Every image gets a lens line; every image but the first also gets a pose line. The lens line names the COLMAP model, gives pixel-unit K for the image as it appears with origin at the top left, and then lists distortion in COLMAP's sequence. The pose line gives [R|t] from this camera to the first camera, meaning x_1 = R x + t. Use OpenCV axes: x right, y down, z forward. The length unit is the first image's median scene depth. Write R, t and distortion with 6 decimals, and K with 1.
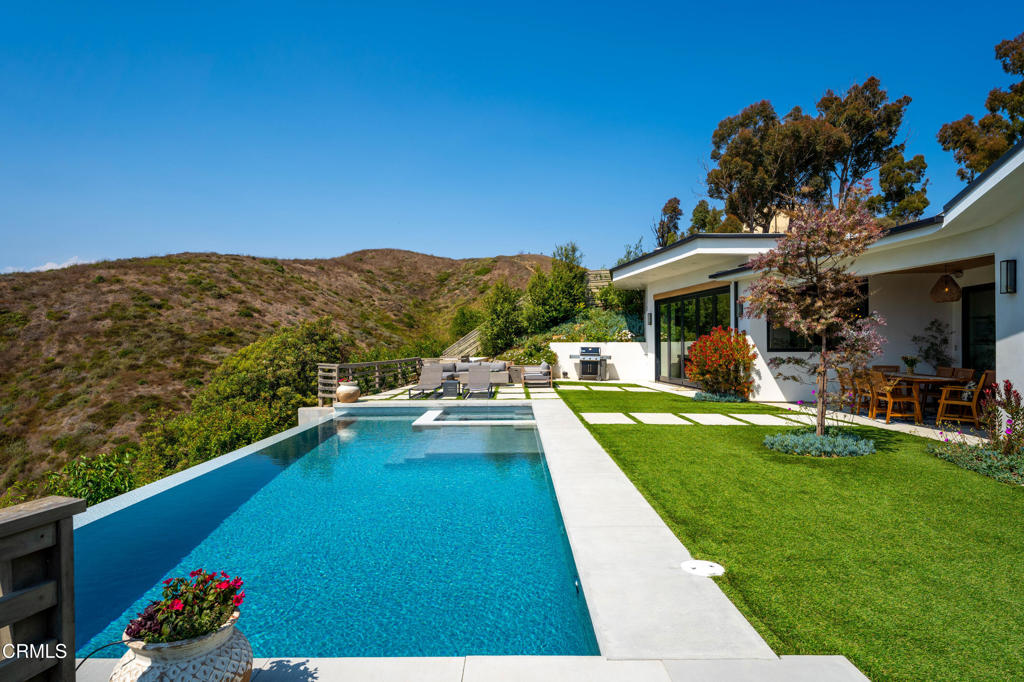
lens RADIAL K [[566.5, 0, 510.9], [0, 566.5, 343.2], [0, 0, 1]] dist [-0.001182, -0.000355]
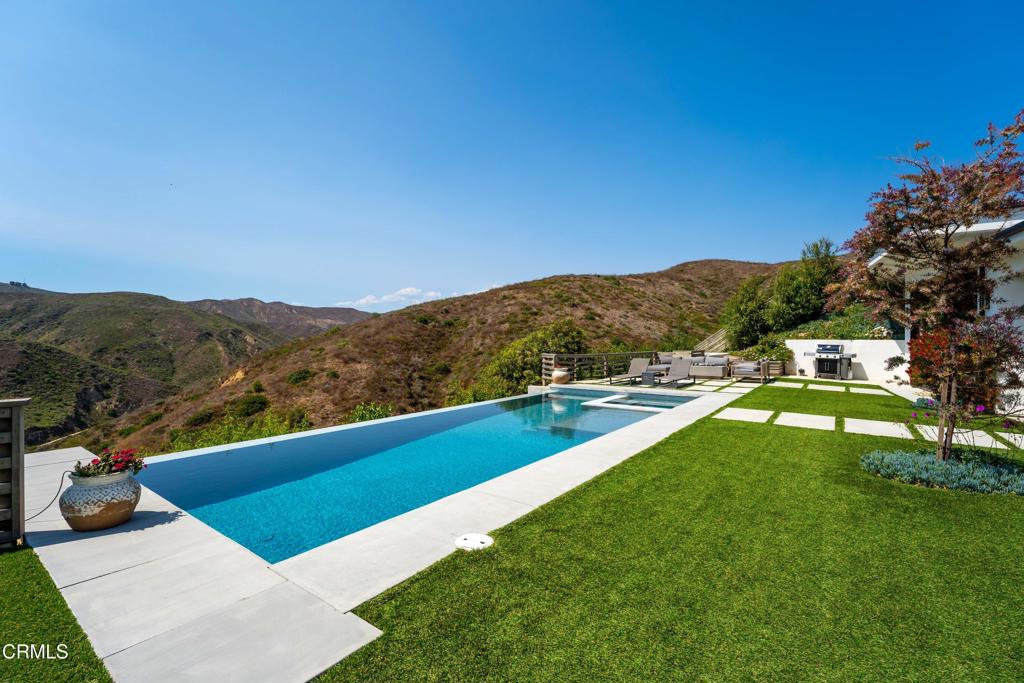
lens RADIAL K [[456.1, 0, 513.8], [0, 456.1, 339.3], [0, 0, 1]] dist [-0.015652, 0.000045]
pose [[0.808868, 0.006642, -0.587953, 0.133218], [-0.007415, 0.999972, 0.001096, 0.000852], [0.587944, 0.003473, 0.808894, 0.048760]]
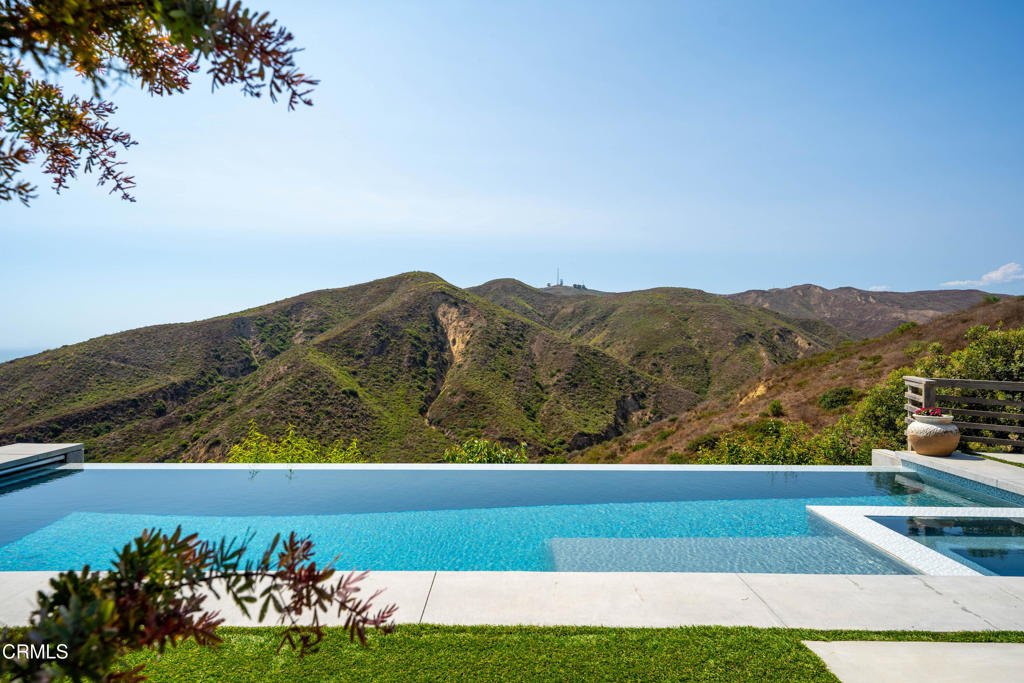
lens RADIAL K [[670.2, 0, 512.3], [0, 670.2, 343.8], [0, 0, 1]] dist [0.027268, 0.000382]
pose [[0.009699, 0.009227, -0.999910, 0.180220], [-0.003831, 0.999950, 0.009190, -0.000409], [0.999946, 0.003741, 0.009734, 0.339595]]
